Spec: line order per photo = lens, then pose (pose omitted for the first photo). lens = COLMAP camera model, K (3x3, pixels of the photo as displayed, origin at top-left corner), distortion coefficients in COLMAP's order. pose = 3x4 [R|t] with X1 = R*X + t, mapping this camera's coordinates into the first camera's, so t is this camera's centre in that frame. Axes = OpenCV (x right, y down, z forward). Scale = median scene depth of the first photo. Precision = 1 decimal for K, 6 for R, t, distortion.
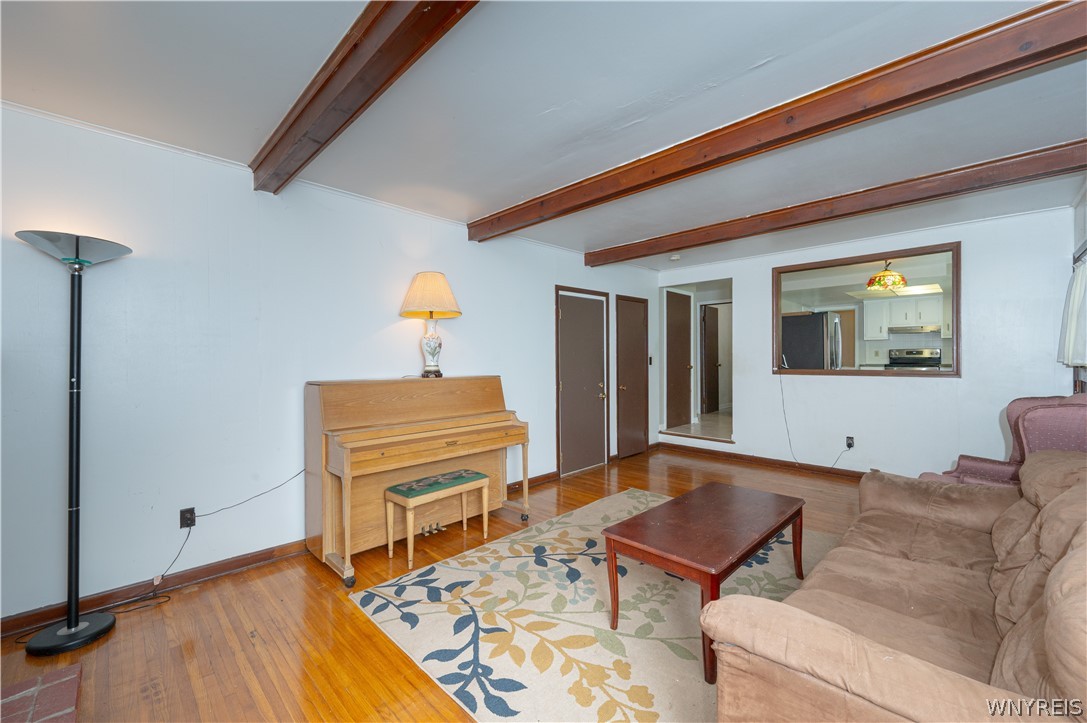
lens RADIAL K [[434.1, 0, 541.2], [0, 434.1, 359.9], [0, 0, 1]] dist [-0.002912, 0.000927]
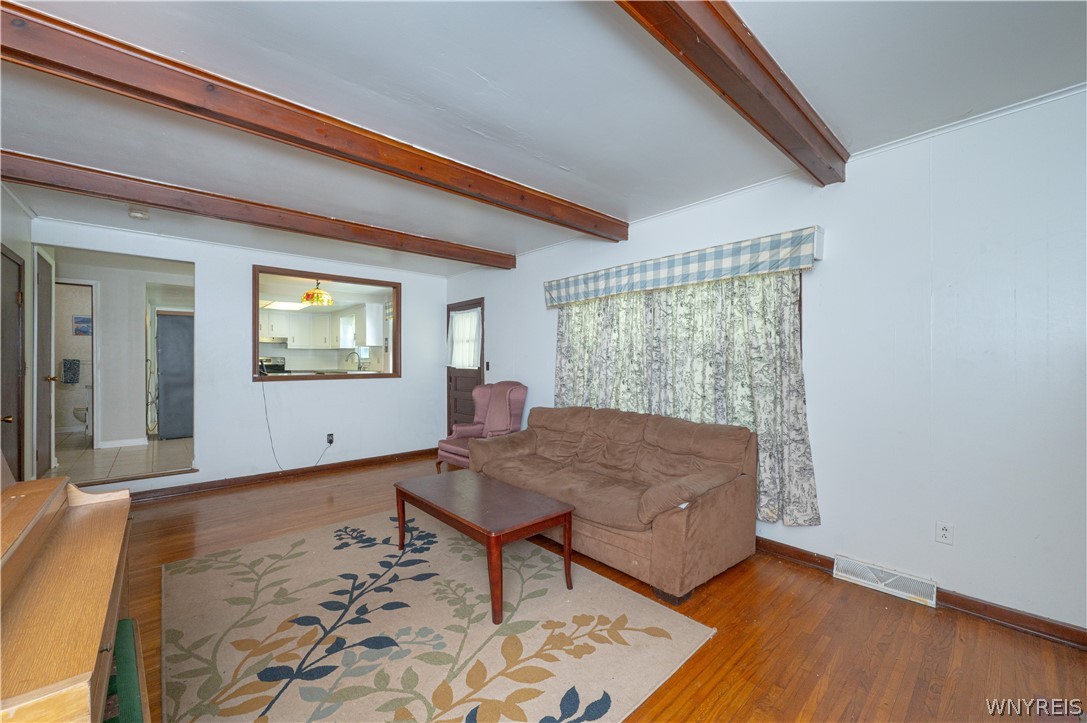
lens RADIAL K [[434.1, 0, 555.2], [0, 434.1, 364.8], [0, 0, 1]] dist [-0.002912, 0.000927]
pose [[0.029641, 0.002337, 0.999558, -0.652495], [0.006764, 0.999974, -0.002538, 0.008420], [-0.999538, 0.006836, 0.029625, 0.632818]]
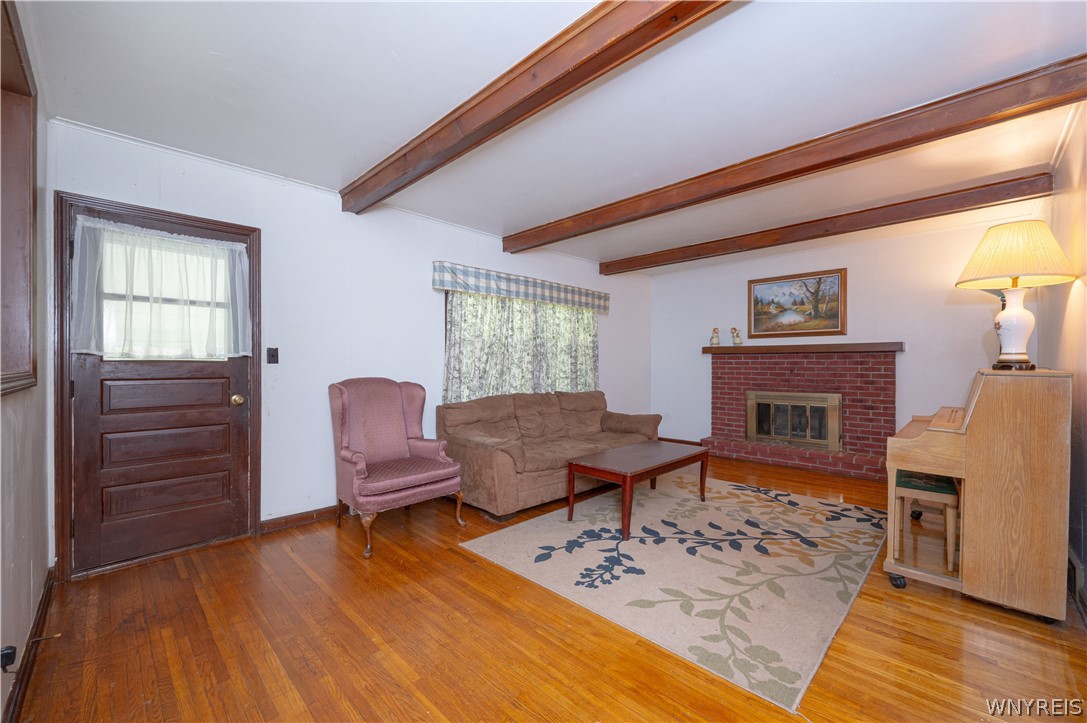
lens RADIAL K [[434.1, 0, 540.8], [0, 434.1, 362.6], [0, 0, 1]] dist [-0.002912, 0.000927]
pose [[-0.999855, 0.012545, -0.011509, 0.647771], [0.012578, 0.999917, -0.002765, 0.035340], [0.011473, -0.002910, -0.999930, 2.118464]]
